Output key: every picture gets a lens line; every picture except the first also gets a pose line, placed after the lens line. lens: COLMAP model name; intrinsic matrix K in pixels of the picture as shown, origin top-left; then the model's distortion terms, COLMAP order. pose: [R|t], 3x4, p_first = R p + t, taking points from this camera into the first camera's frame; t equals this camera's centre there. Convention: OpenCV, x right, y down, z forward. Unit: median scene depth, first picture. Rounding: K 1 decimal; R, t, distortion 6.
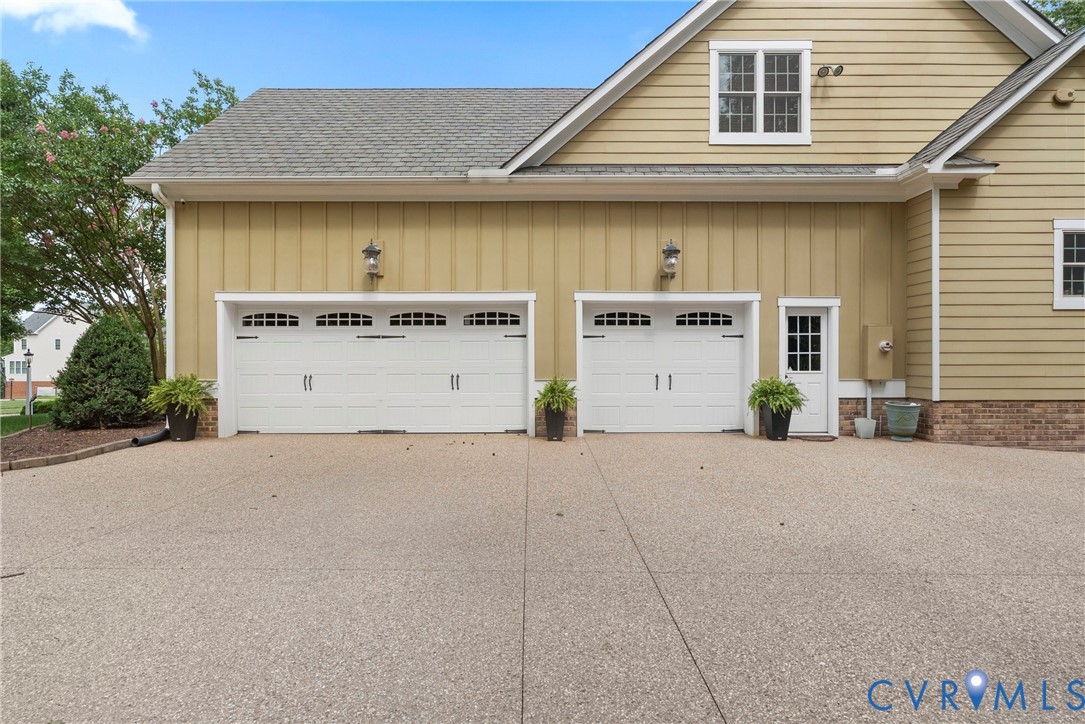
lens RADIAL K [[559.7, 0, 542.6], [0, 559.7, 359.7], [0, 0, 1]] dist [0.000095, 0.000054]
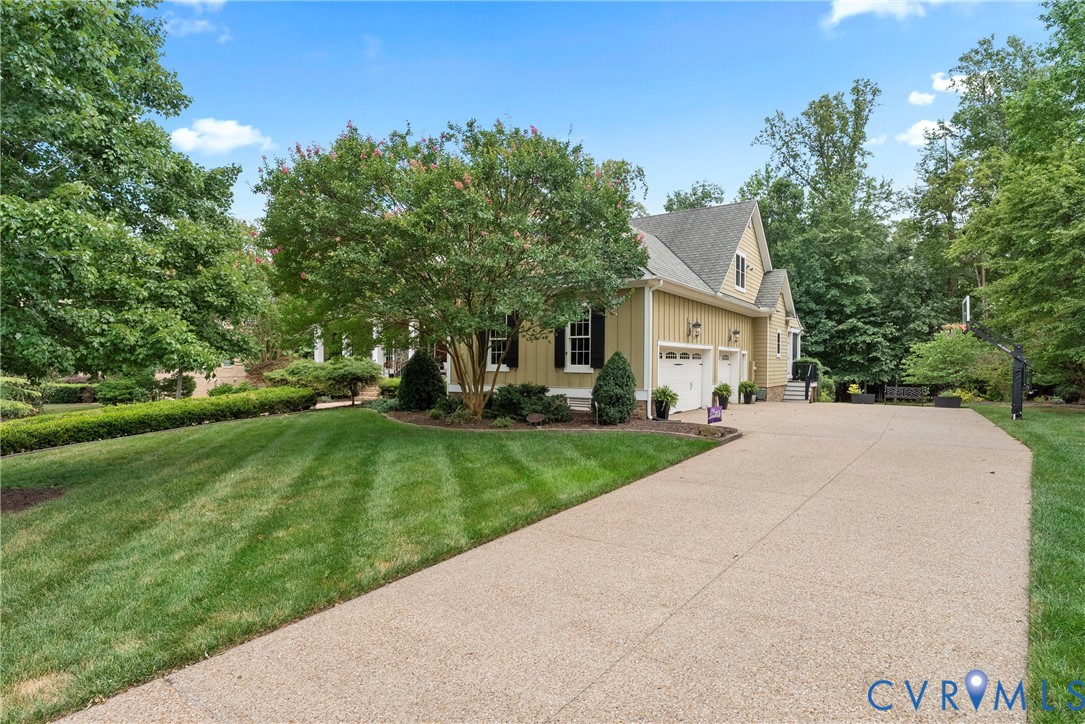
lens RADIAL K [[588.7, 0, 543.7], [0, 588.7, 361.9], [0, 0, 1]] dist [-0.001101, -0.000110]
pose [[0.536637, 0.002901, 0.843808, -2.392093], [-0.003578, 0.999993, -0.001163, -0.046730], [-0.843805, -0.002396, 0.536644, 0.288296]]
